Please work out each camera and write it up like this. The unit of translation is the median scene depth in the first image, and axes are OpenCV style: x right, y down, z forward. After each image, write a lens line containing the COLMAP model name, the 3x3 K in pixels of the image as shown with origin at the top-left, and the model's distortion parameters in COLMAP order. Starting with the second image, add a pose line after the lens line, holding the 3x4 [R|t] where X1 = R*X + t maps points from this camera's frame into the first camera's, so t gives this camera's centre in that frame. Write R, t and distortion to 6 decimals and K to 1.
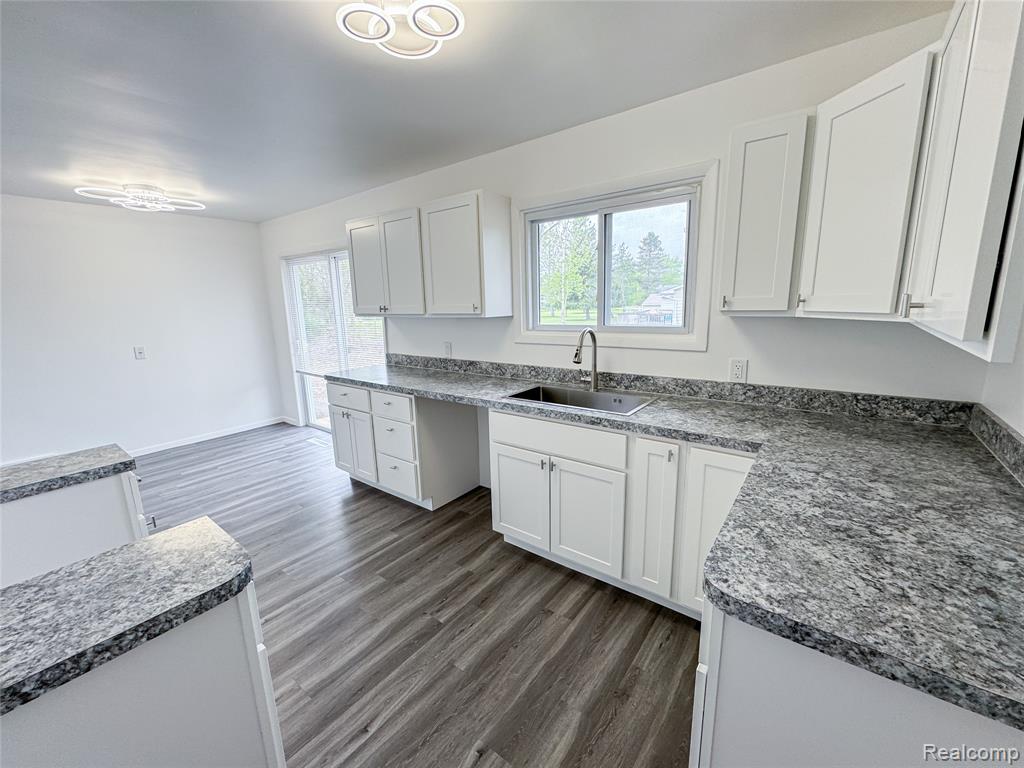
lens RADIAL K [[459.7, 0, 511.4], [0, 459.7, 389.3], [0, 0, 1]] dist [0.000735, 0.000096]
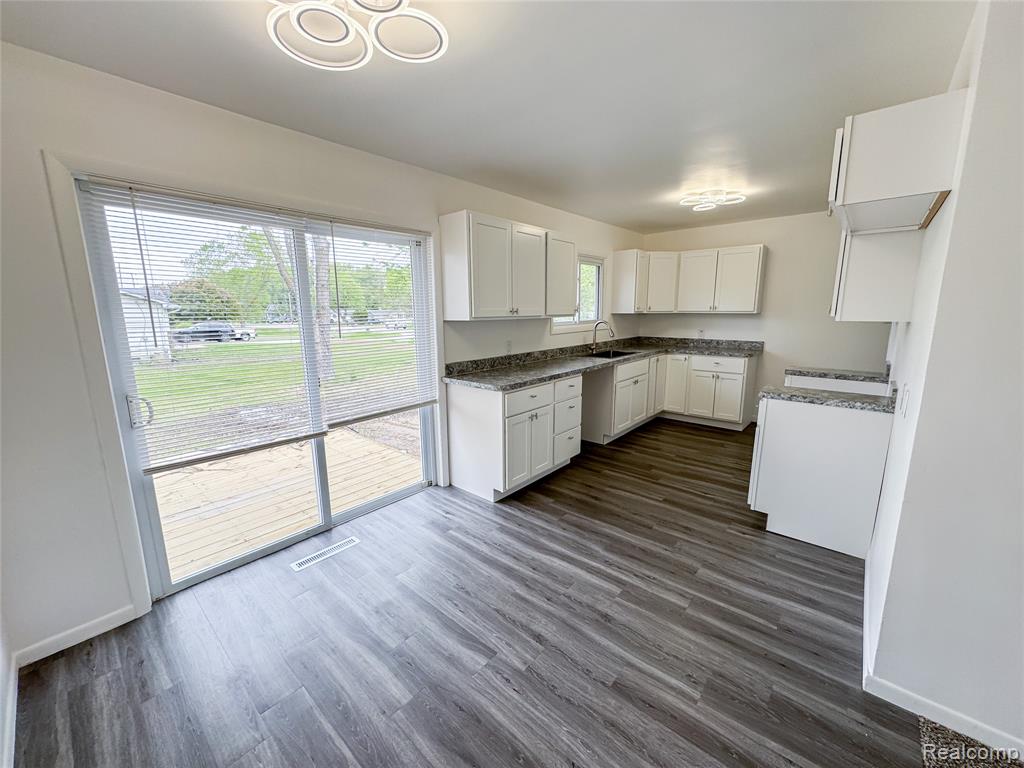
lens RADIAL K [[409.4, 0, 513.0], [0, 409.4, 384.3], [0, 0, 1]] dist [-0.000342, -0.000043]
pose [[0.020833, -0.163507, 0.986322, -1.262983], [0.200055, 0.967266, 0.156122, -0.166314], [-0.979563, 0.194067, 0.052862, 1.003752]]
